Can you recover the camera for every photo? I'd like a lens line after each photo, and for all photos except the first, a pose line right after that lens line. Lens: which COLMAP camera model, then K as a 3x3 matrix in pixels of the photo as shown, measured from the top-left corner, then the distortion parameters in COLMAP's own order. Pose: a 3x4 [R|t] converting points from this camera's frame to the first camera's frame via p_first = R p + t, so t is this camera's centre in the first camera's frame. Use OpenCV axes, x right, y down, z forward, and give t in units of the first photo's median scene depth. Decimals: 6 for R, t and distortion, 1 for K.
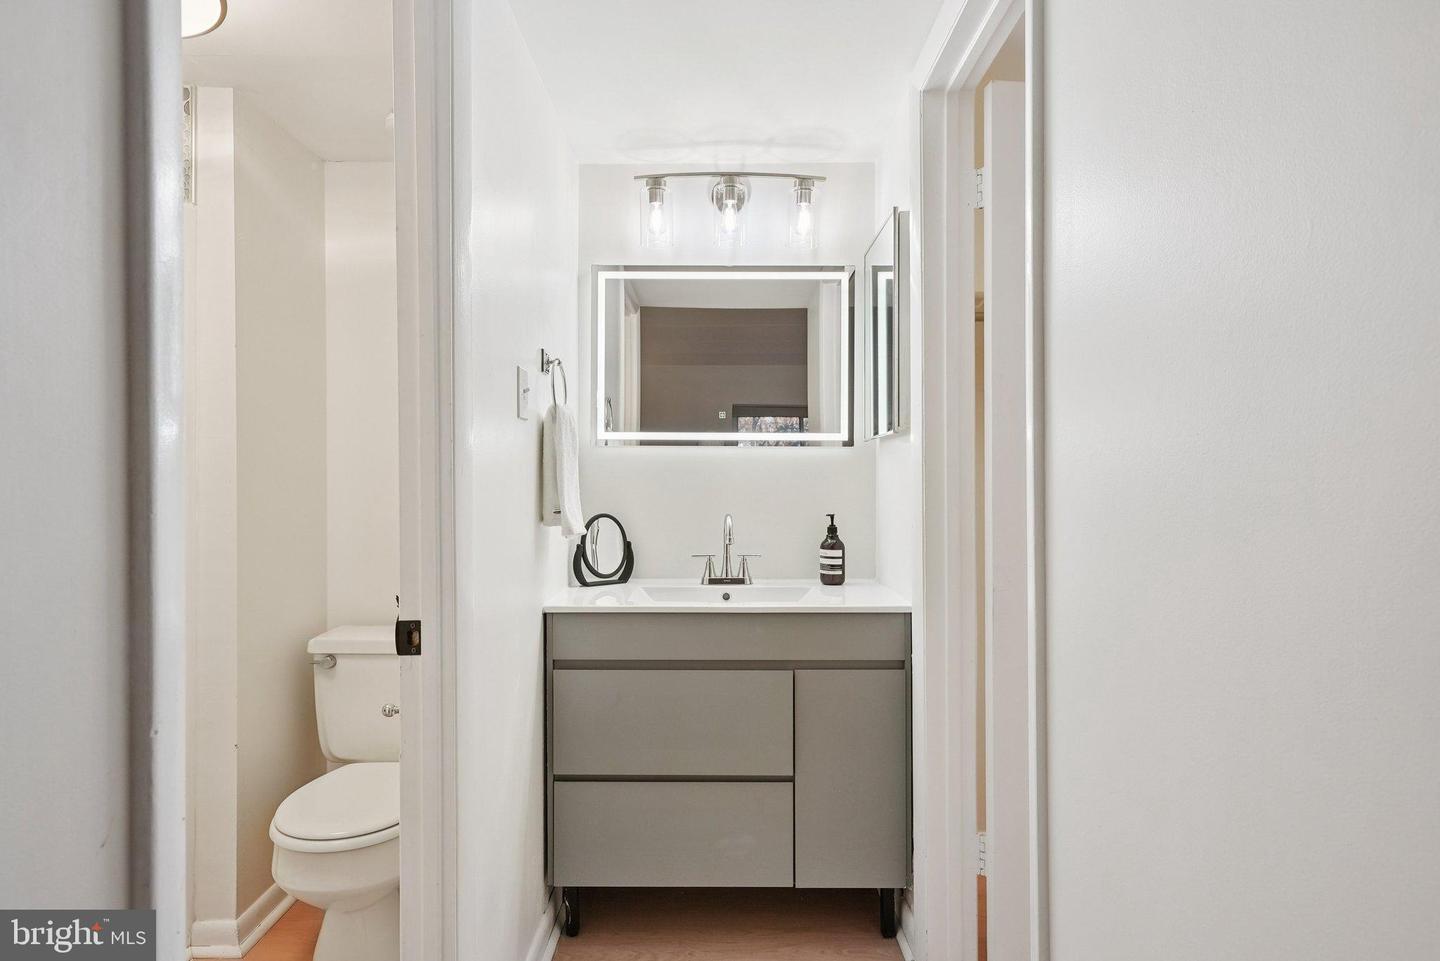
lens RADIAL K [[794.9, 0, 721.1], [0, 794.9, 483.7], [0, 0, 1]] dist [0.004400, 0.001796]
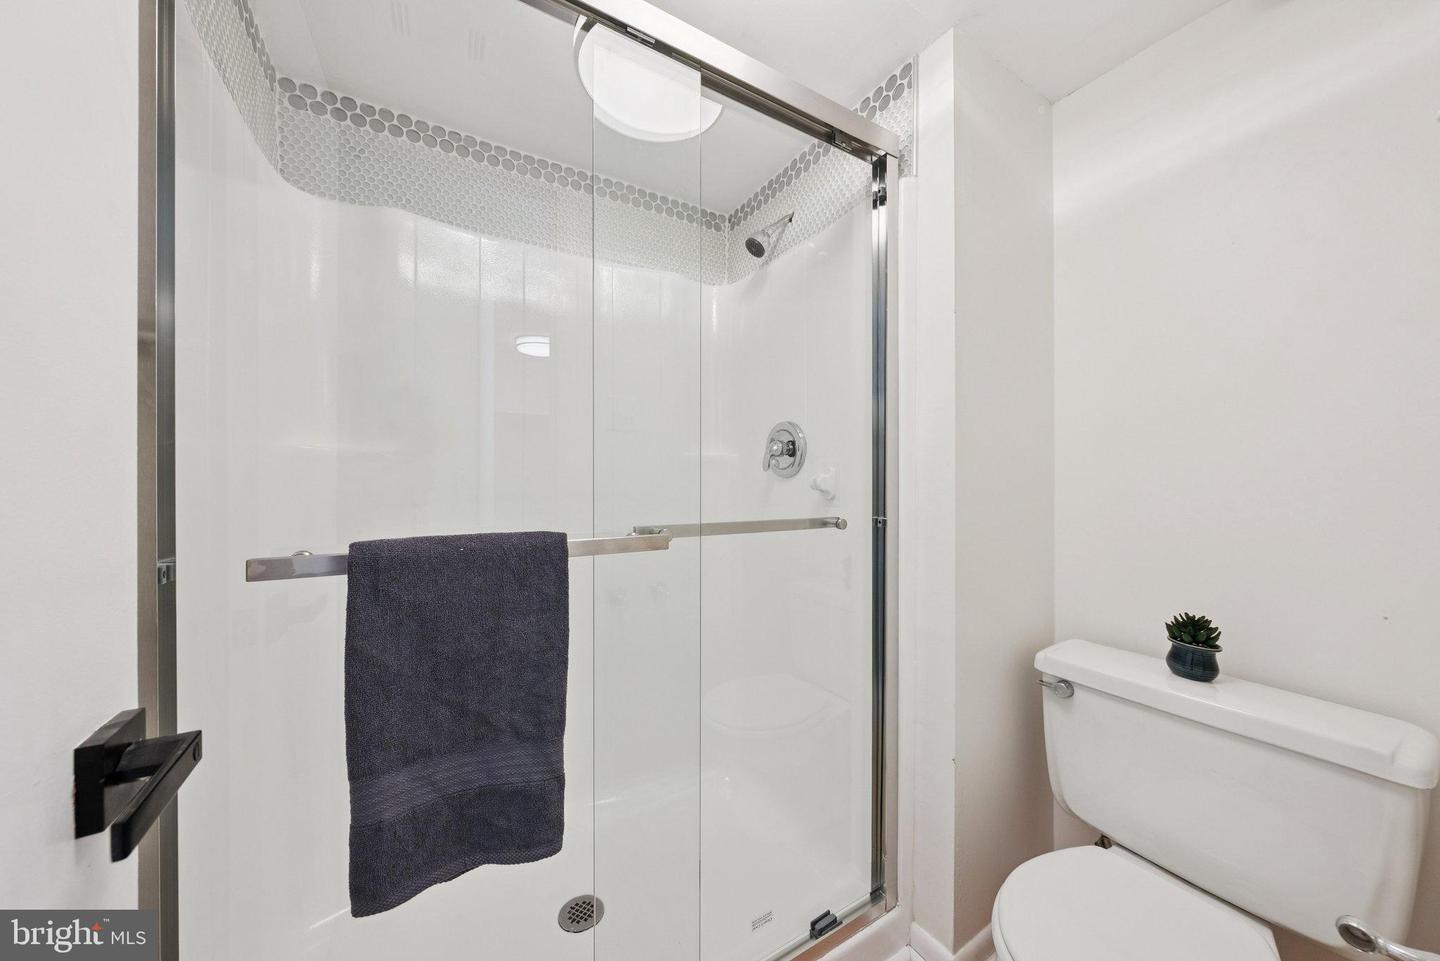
lens RADIAL K [[491.4, 0, 717.5], [0, 491.4, 476.4], [0, 0, 1]] dist [-0.001960, 0.000163]
pose [[0.531610, 0.005494, -0.846971, -0.259405], [-0.000464, 0.999981, 0.006195, 0.006128], [0.846989, -0.002900, 0.531603, 0.440358]]
